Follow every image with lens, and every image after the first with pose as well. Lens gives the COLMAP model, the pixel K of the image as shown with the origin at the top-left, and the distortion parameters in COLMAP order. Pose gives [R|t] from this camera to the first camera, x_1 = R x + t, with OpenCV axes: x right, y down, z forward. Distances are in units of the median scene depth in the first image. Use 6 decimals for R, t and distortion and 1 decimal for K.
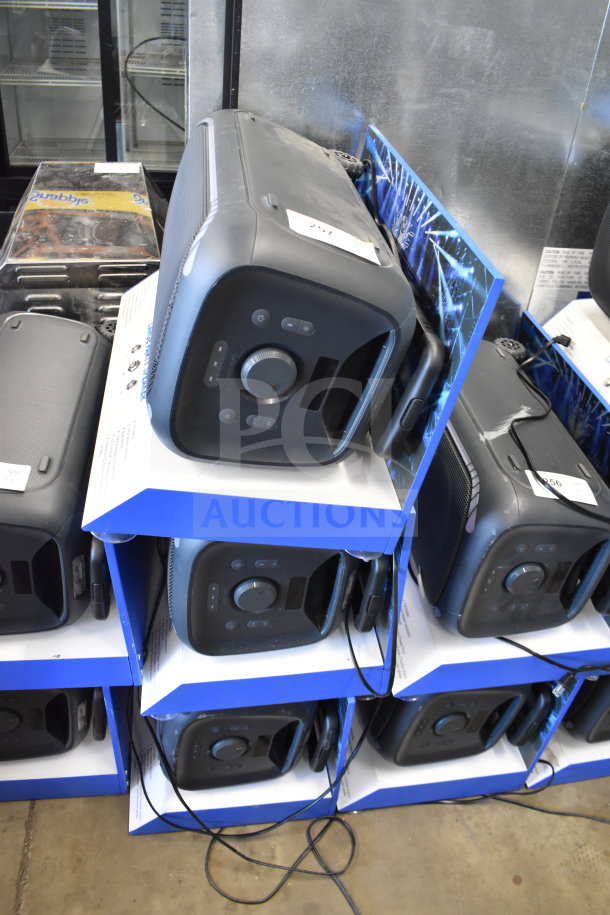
lens RADIAL K [[718.4, 0, 305.0], [0, 718.4, 457.5], [0, 0, 1]] dist [-0.161416, 0.000810]
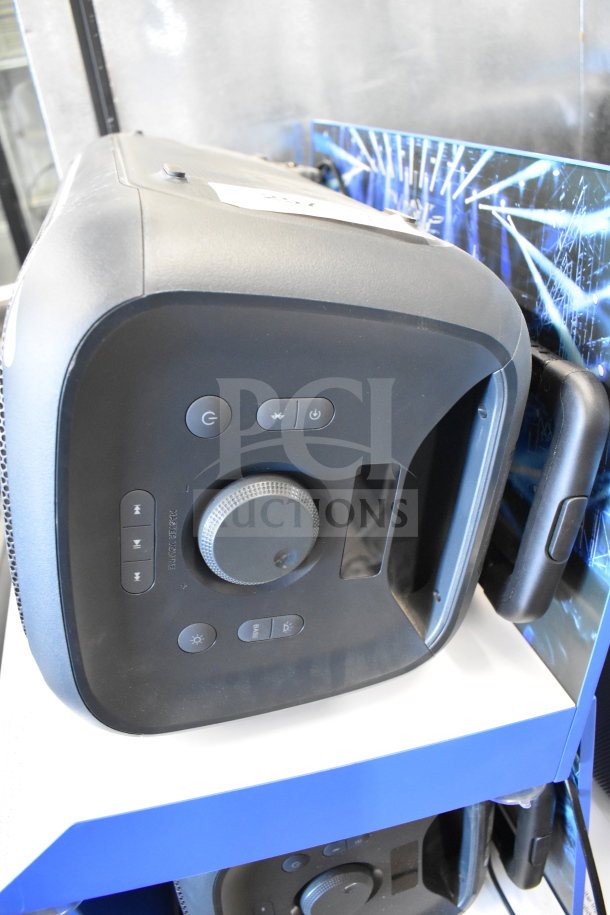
lens RADIAL K [[718.4, 0, 305.0], [0, 718.4, 457.5], [0, 0, 1]] dist [-0.161416, 0.000810]
pose [[0.966322, -0.256920, 0.014610, -0.014950], [0.256423, 0.956567, -0.138659, -0.081333], [0.021649, 0.137736, 0.990232, 0.481864]]
